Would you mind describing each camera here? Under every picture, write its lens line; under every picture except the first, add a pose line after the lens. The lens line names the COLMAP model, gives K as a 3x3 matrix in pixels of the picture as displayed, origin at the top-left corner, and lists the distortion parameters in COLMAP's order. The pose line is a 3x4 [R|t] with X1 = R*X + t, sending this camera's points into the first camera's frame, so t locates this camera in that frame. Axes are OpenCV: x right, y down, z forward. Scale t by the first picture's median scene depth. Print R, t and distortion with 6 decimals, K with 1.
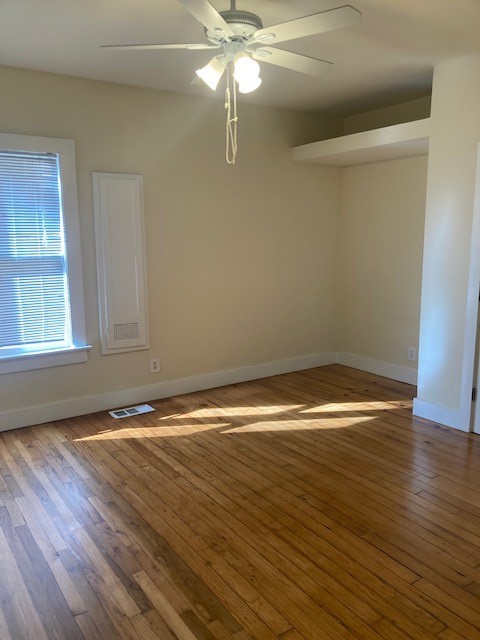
lens RADIAL K [[518.7, 0, 240.0], [0, 518.7, 320.0], [0, 0, 1]] dist [0.017496, -0.007226]
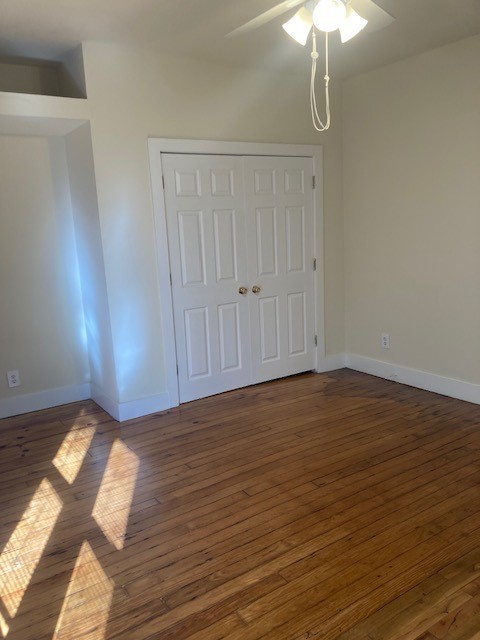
lens RADIAL K [[518.7, 0, 240.0], [0, 518.7, 320.0], [0, 0, 1]] dist [0.017496, -0.007226]
pose [[0.030495, -0.195000, 0.980329, -0.595677], [0.215941, 0.958908, 0.184022, -0.130950], [-0.975930, 0.206081, 0.071351, 0.761208]]
